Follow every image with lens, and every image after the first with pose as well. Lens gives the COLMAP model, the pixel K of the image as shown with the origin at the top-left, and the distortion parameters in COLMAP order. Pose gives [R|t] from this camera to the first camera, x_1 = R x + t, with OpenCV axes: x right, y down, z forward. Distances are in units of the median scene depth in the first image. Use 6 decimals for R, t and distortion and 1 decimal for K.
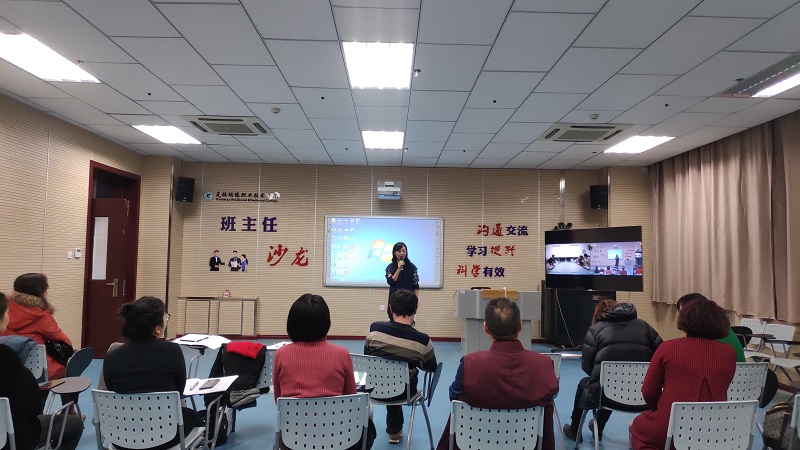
lens RADIAL K [[550.1, 0, 396.3], [0, 550.1, 225.1], [0, 0, 1]] dist [0.019777, -0.034689]
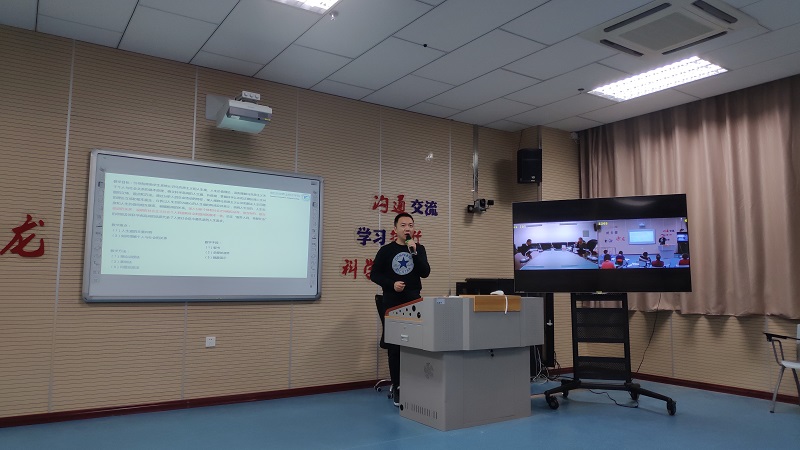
lens RADIAL K [[550.1, 0, 399.5], [0, 550.1, 224.5], [0, 0, 1]] dist [0.019777, -0.034689]
pose [[0.838088, 0.044128, 0.543748, -0.167605], [-0.028719, 0.998910, -0.036802, 0.057333], [-0.544779, 0.015227, 0.838441, 0.488980]]
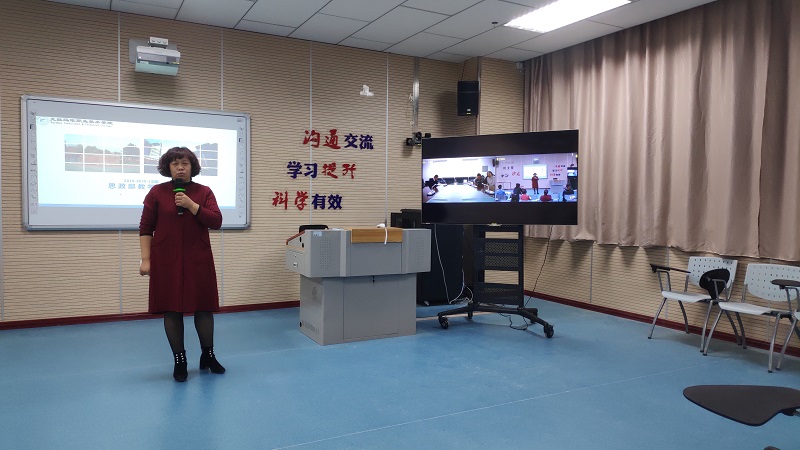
lens RADIAL K [[550.1, 0, 399.1], [0, 550.1, 226.5], [0, 0, 1]] dist [0.019777, -0.034689]
pose [[0.885529, -0.027732, 0.463756, -0.059628], [-0.026795, 0.993507, 0.110575, 0.039700], [-0.463811, -0.110343, 0.879036, 0.378997]]
